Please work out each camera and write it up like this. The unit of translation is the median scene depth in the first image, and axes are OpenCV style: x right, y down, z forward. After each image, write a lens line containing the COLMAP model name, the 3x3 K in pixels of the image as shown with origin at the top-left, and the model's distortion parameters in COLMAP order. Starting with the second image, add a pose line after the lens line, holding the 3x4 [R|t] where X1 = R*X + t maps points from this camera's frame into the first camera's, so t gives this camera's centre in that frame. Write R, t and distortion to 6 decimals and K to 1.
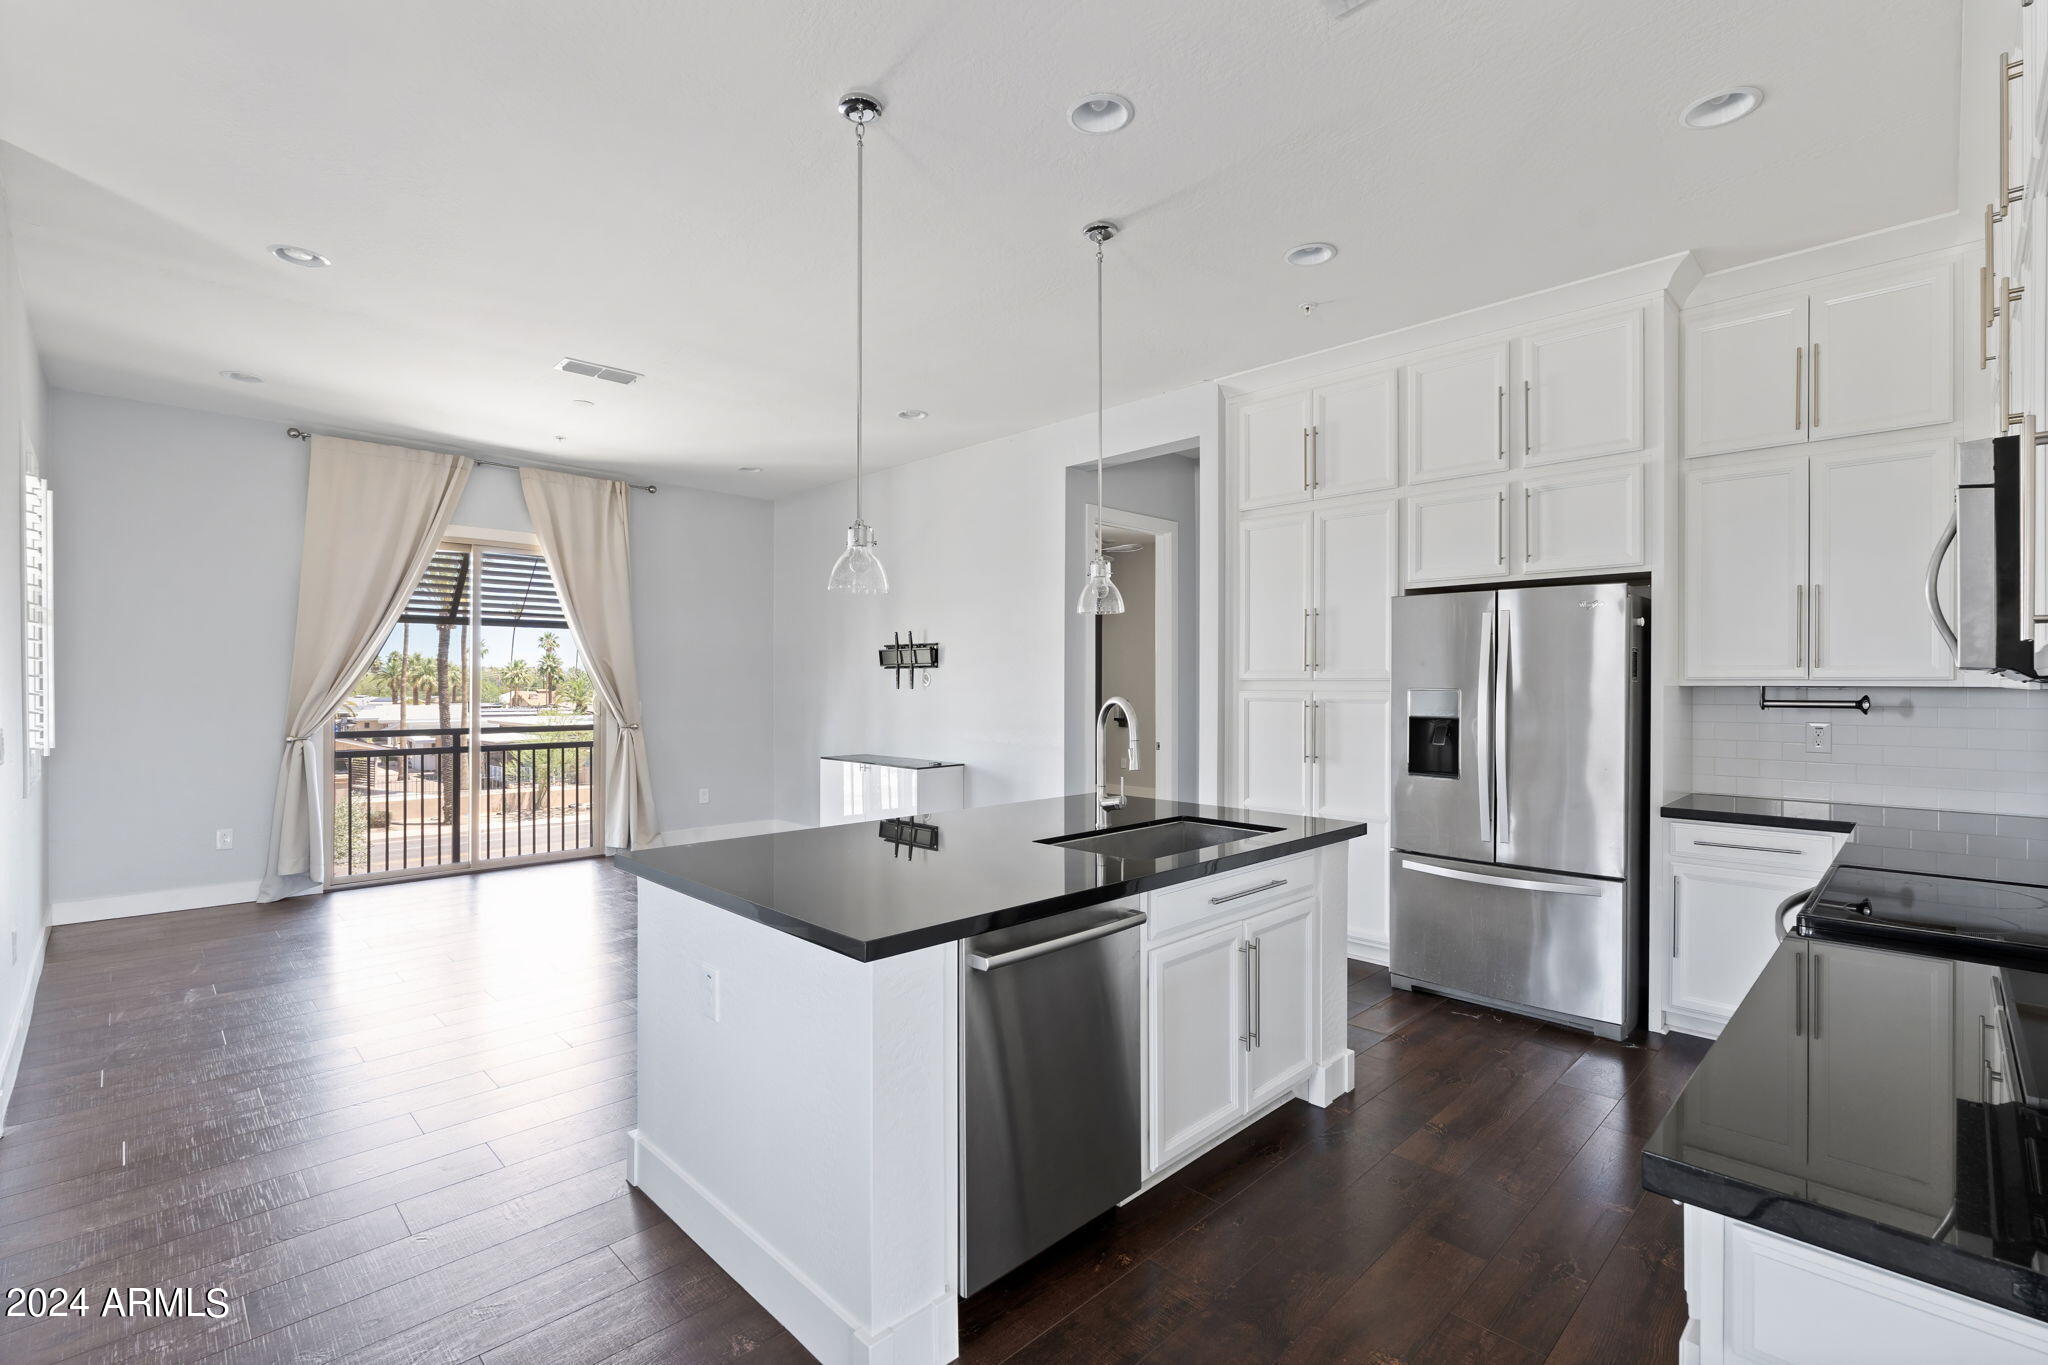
lens RADIAL K [[927.6, 0, 1041.6], [0, 927.6, 682.2], [0, 0, 1]] dist [-0.000700, 0.001136]
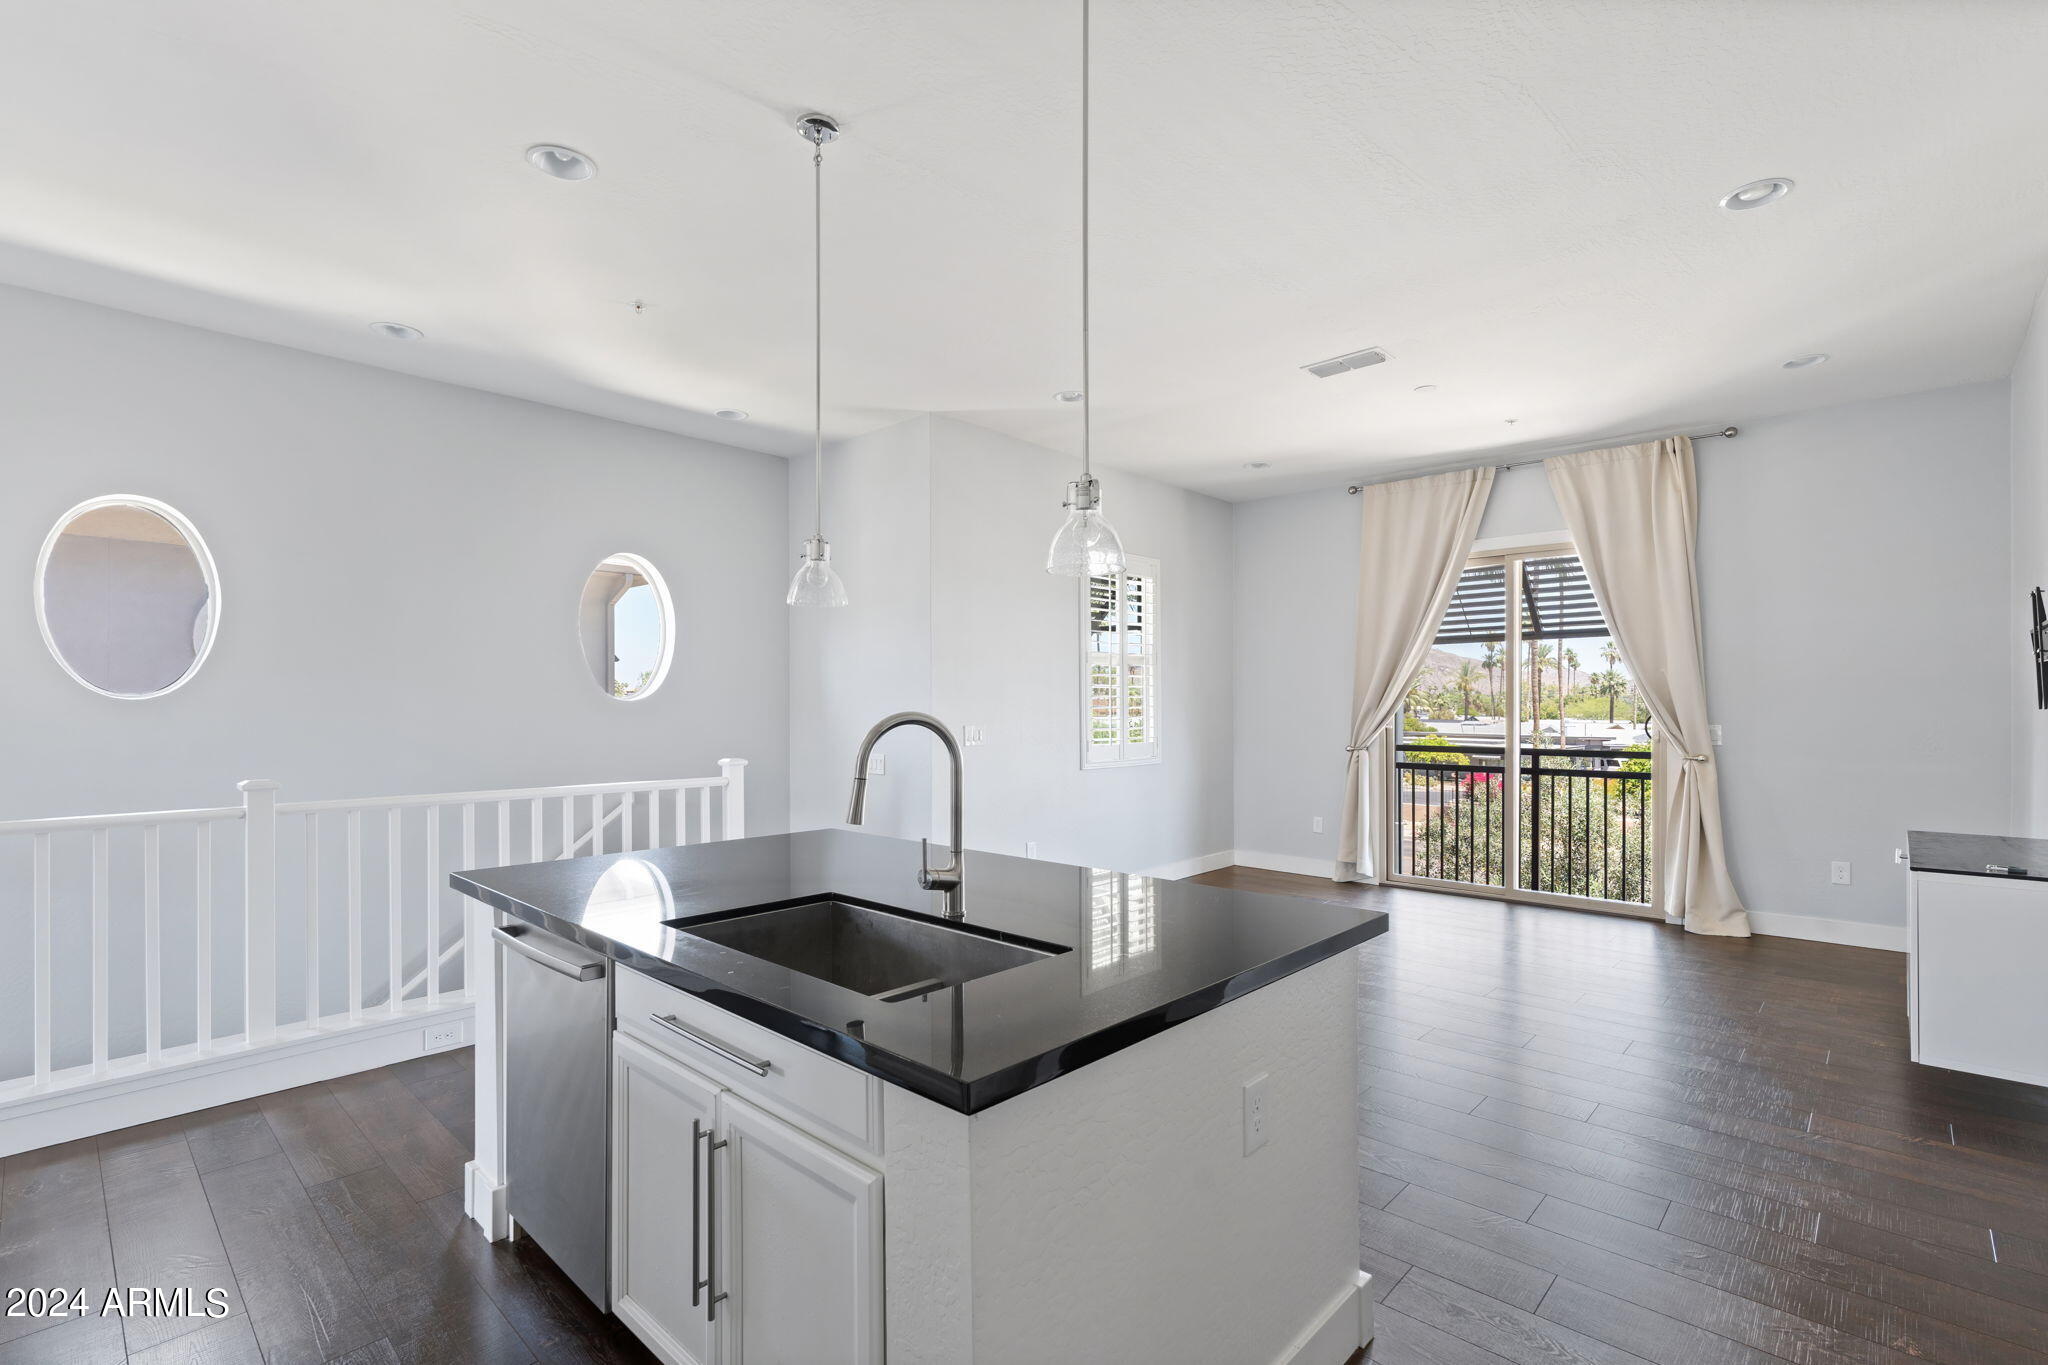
lens RADIAL K [[927.6, 0, 1024.2], [0, 927.6, 703.0], [0, 0, 1]] dist [-0.000700, 0.001136]
pose [[0.039855, 0.007059, -0.999181, 0.407443], [0.004815, 0.999962, 0.007257, -0.009064], [0.999194, -0.005100, 0.039819, 0.616646]]
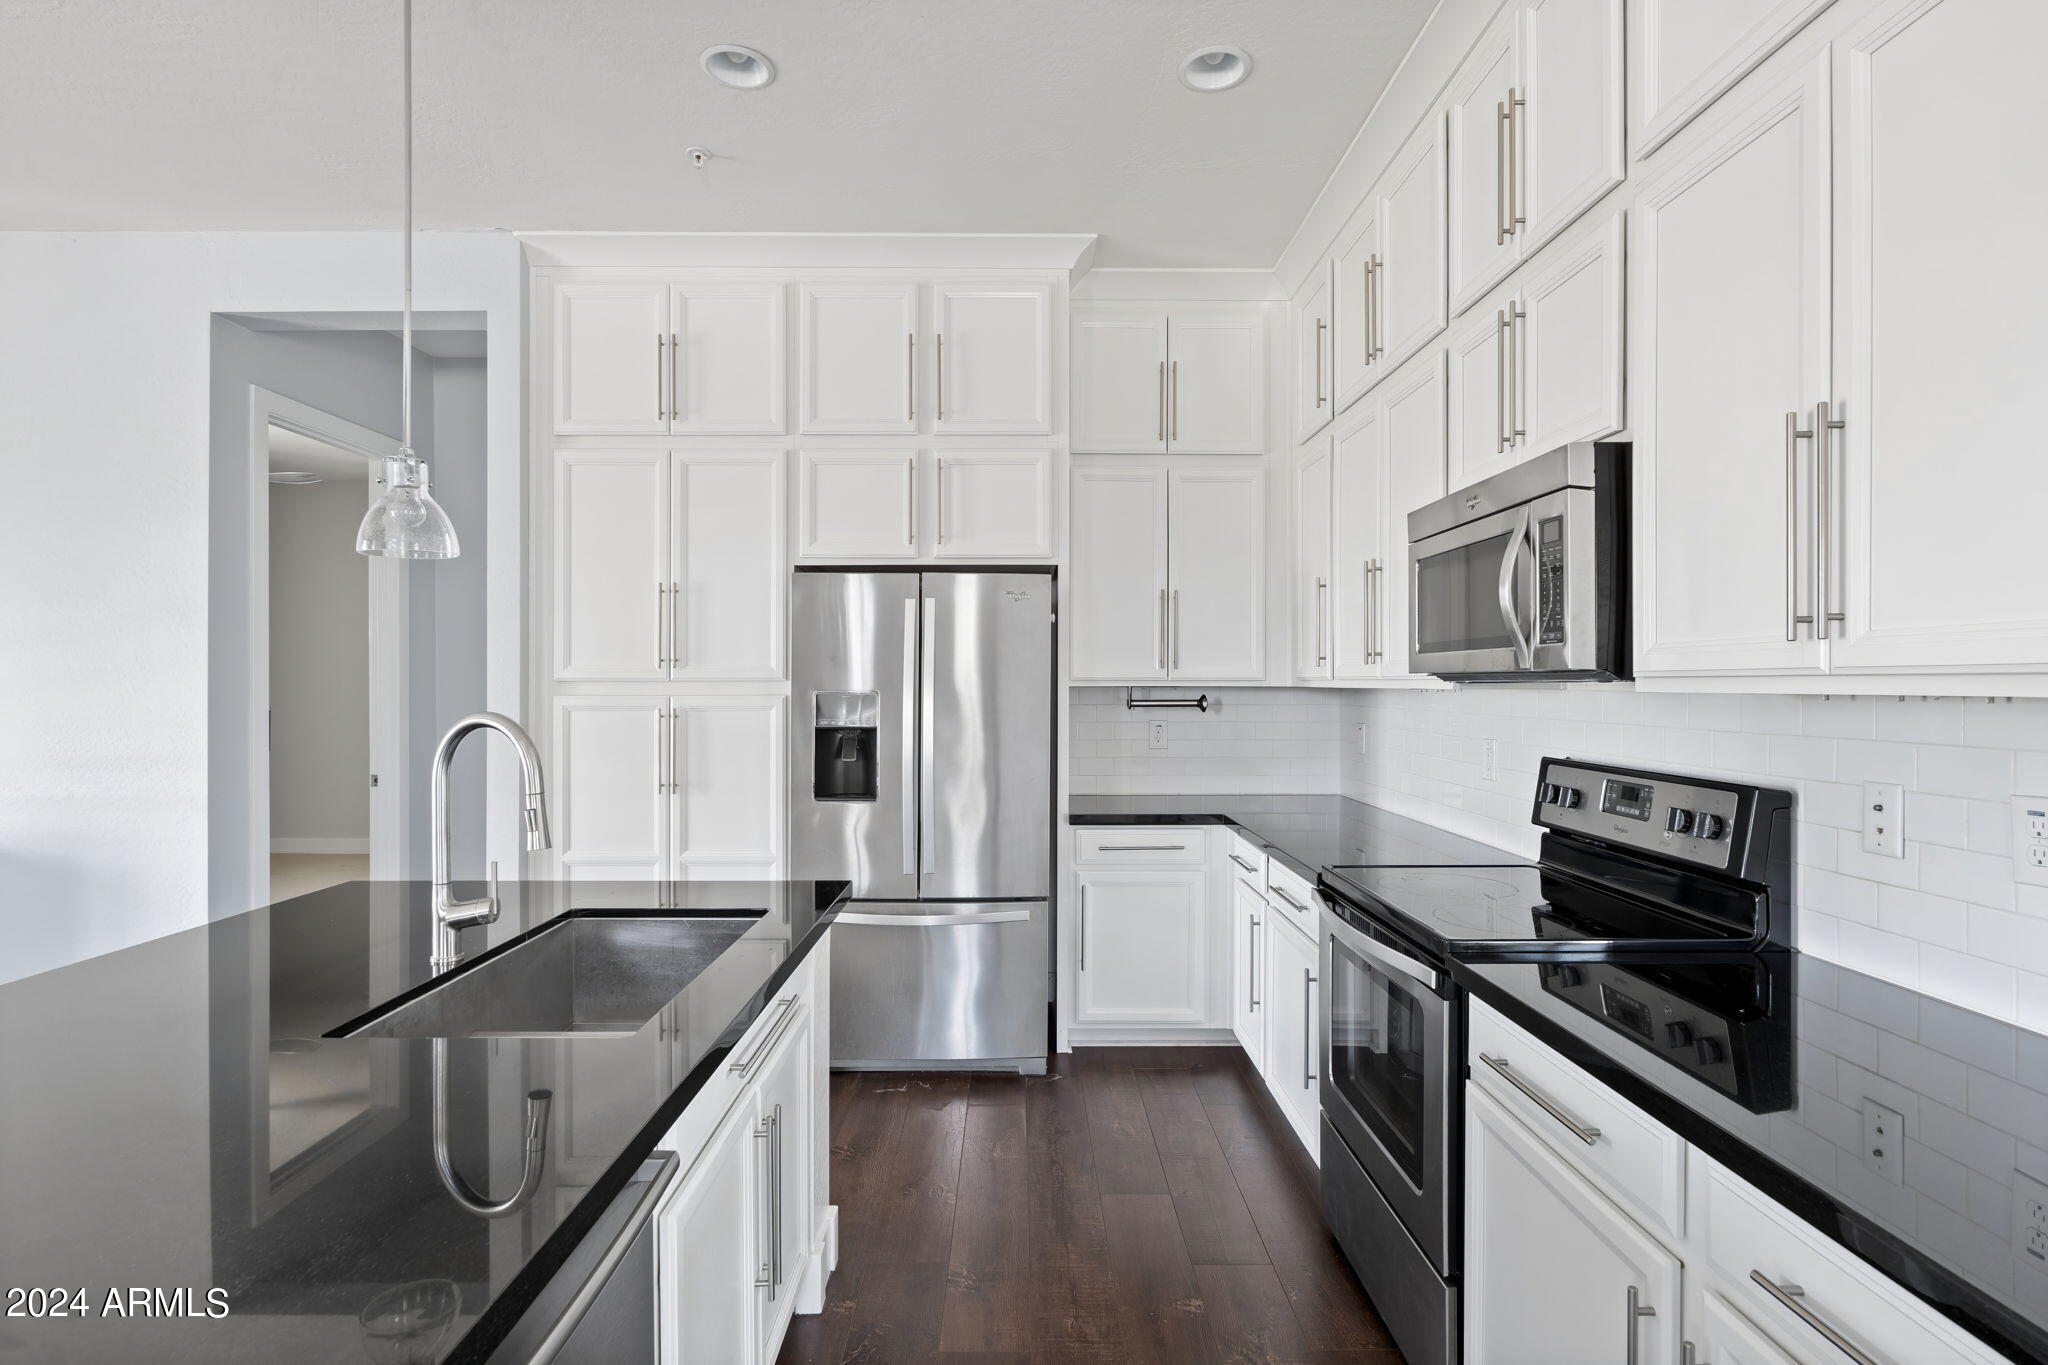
lens RADIAL K [[988.9, 0, 1018.0], [0, 988.9, 685.0], [0, 0, 1]] dist [-0.005737, -0.000100]
pose [[0.705067, -0.003016, 0.709134, -0.062625], [0.001352, 0.999995, 0.002909, -0.000471], [-0.709139, -0.001092, 0.705068, 0.238548]]
